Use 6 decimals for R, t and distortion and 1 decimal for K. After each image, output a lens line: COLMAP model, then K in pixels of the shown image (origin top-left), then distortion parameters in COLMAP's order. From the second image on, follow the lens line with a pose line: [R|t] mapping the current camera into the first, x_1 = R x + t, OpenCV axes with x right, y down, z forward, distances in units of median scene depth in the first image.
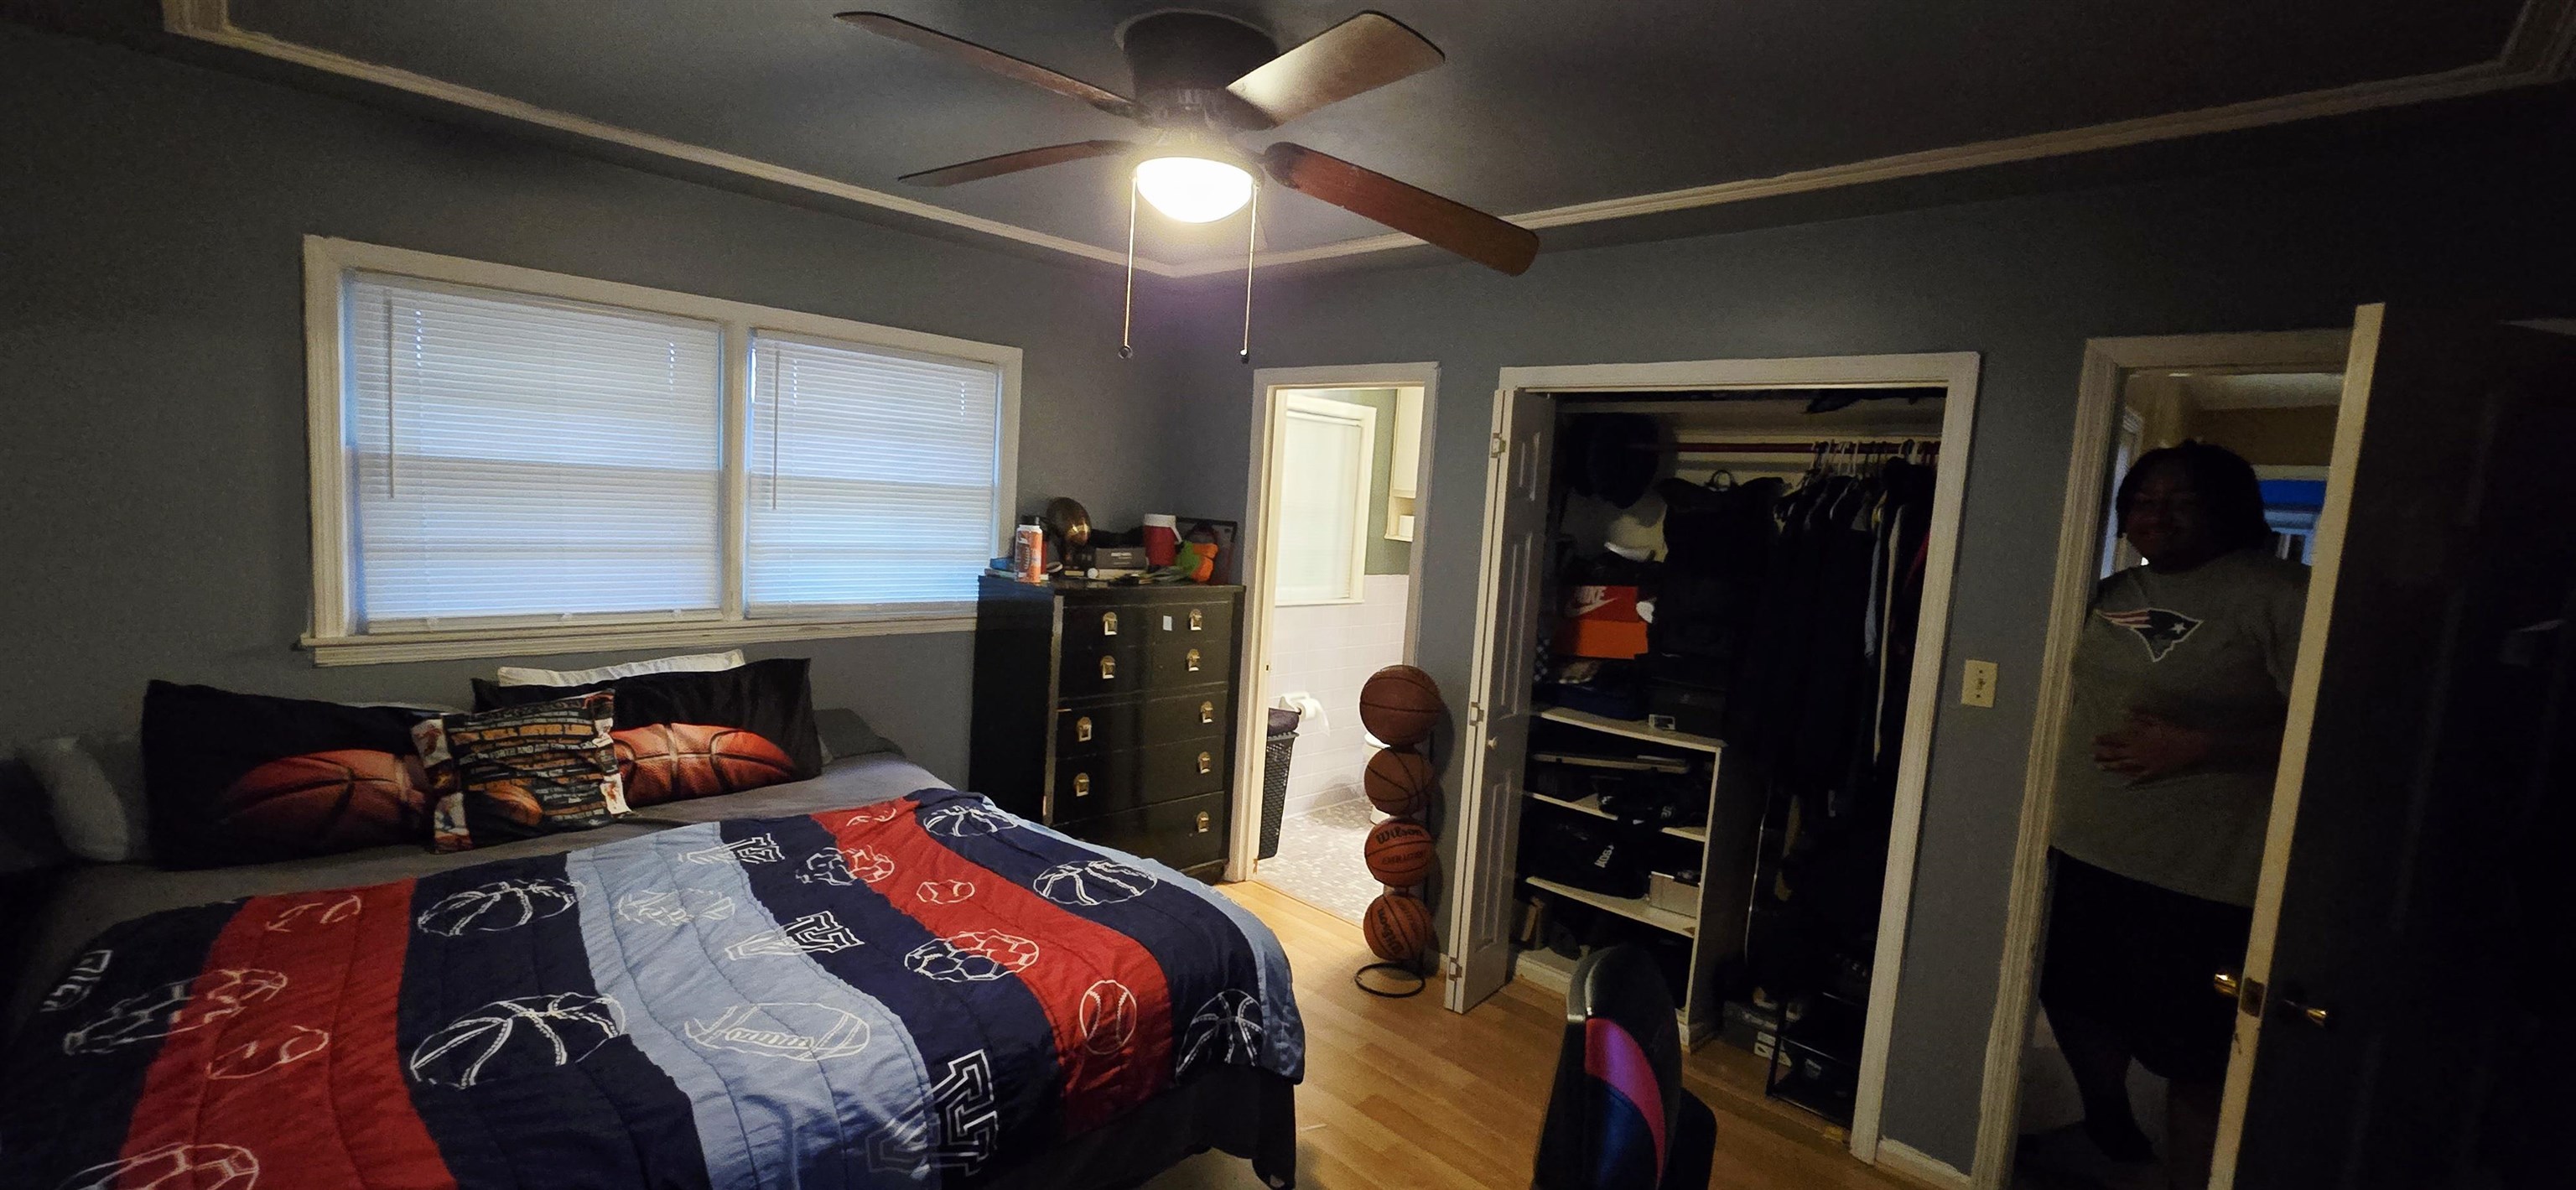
lens RADIAL K [[1048.6, 0, 1295.7], [0, 1048.6, 605.3], [0, 0, 1]] dist [-0.002885, -0.000474]
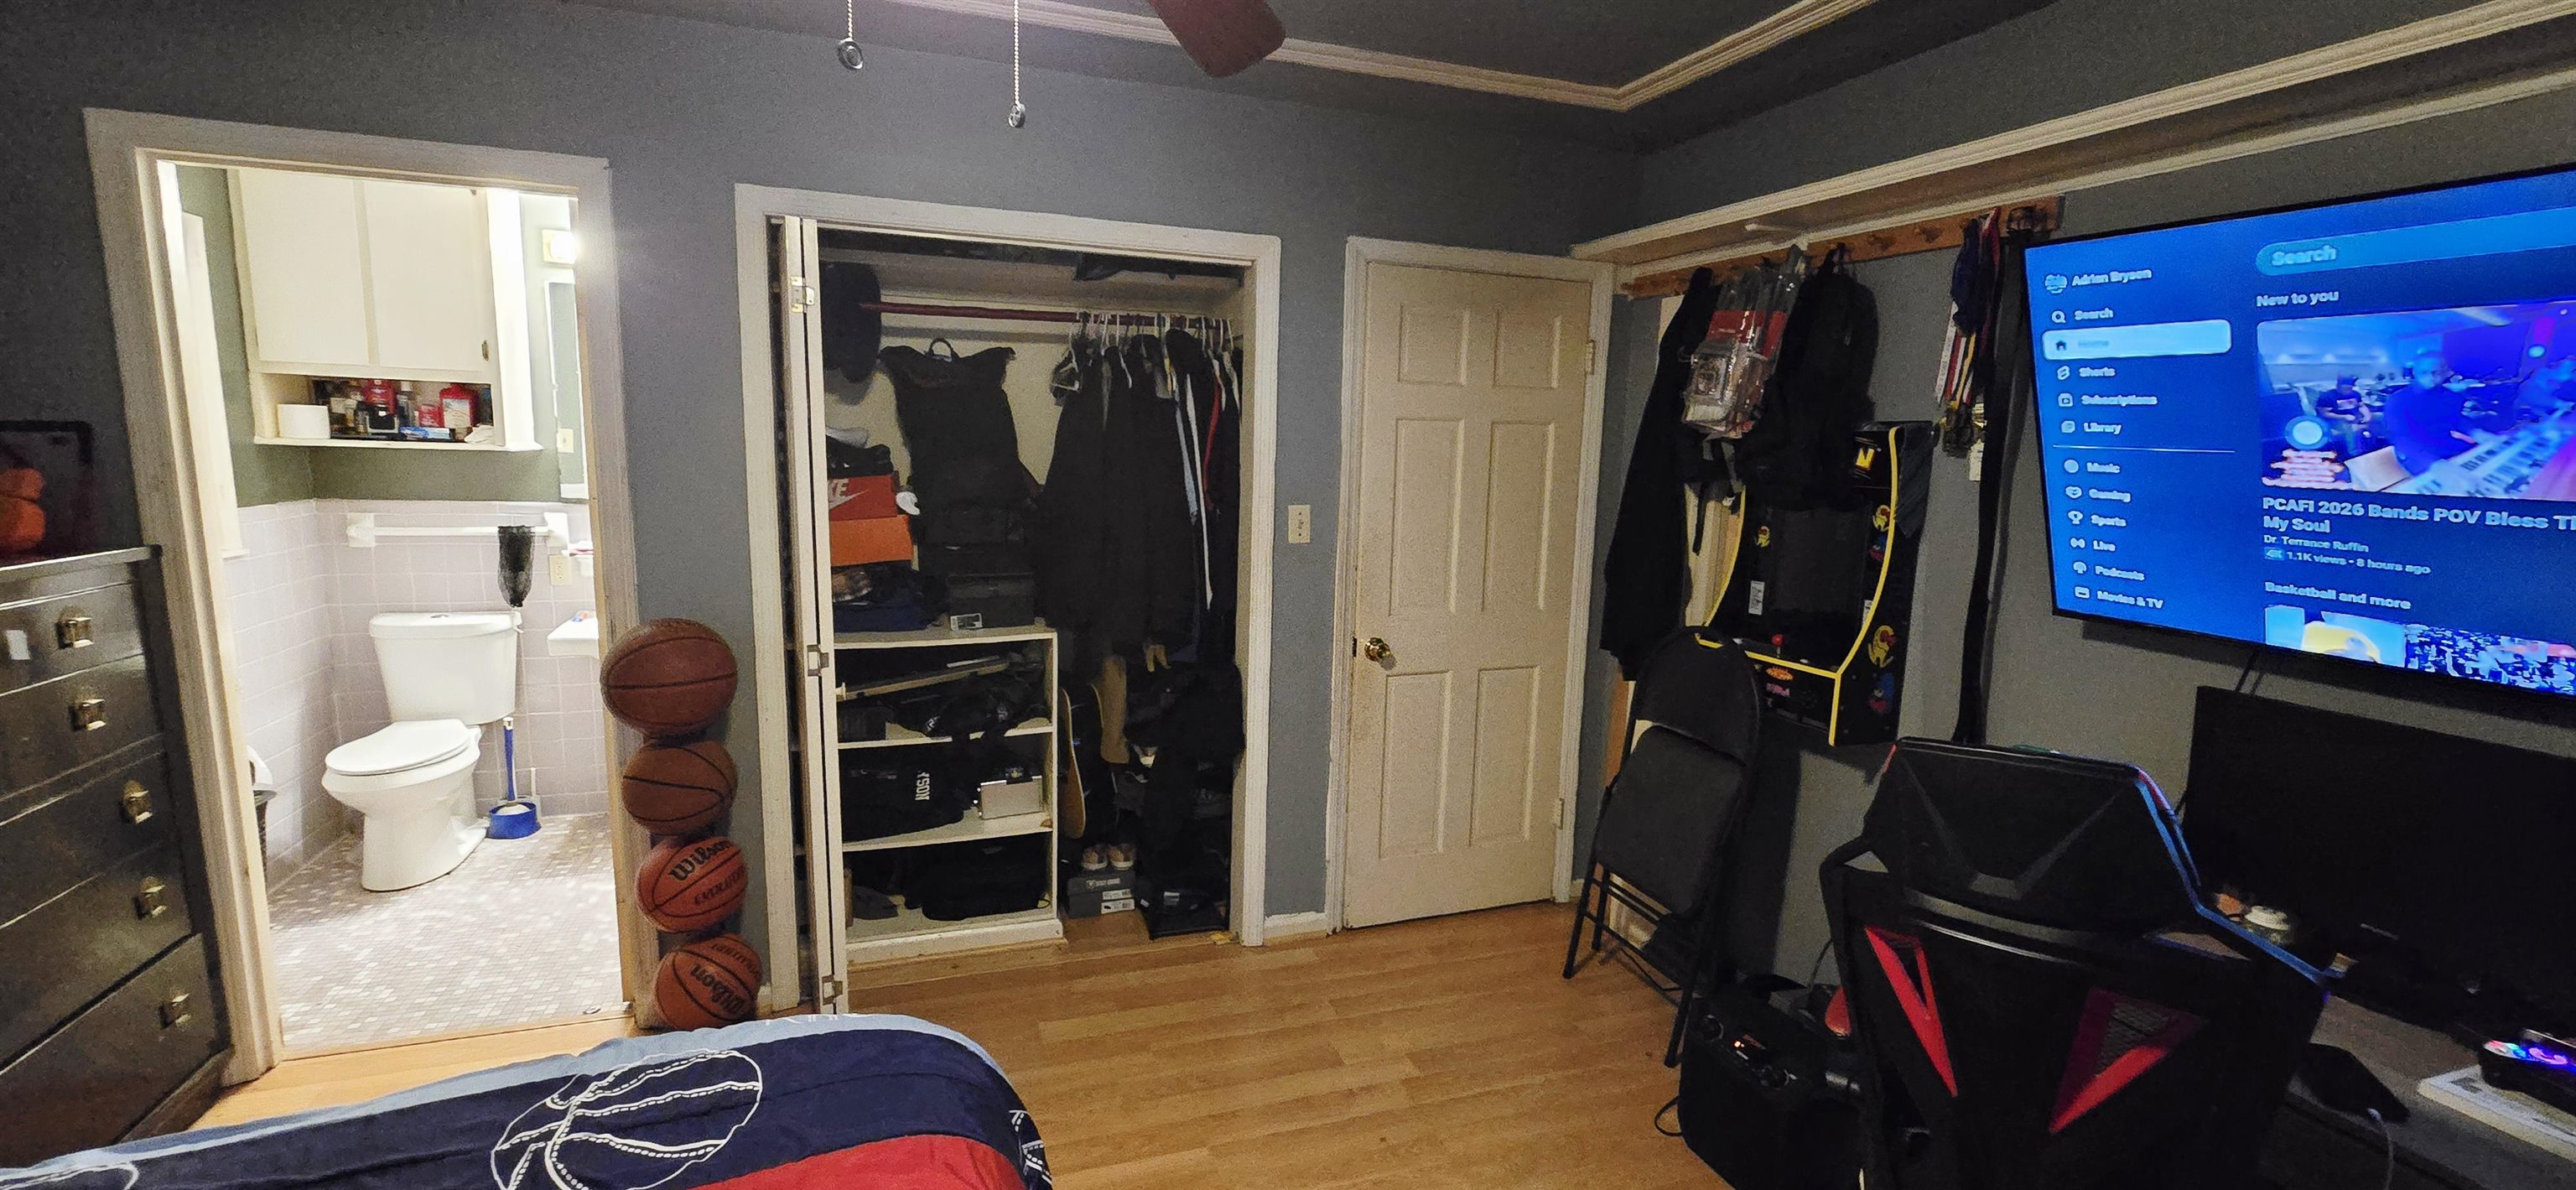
lens RADIAL K [[1048.6, 0, 1295.7], [0, 1048.6, 605.3], [0, 0, 1]] dist [-0.002885, -0.000474]
pose [[0.457431, -0.192954, 0.868059, -0.315953], [0.097576, 0.981171, 0.166678, -0.026713], [-0.883876, 0.008458, 0.467646, 0.340532]]
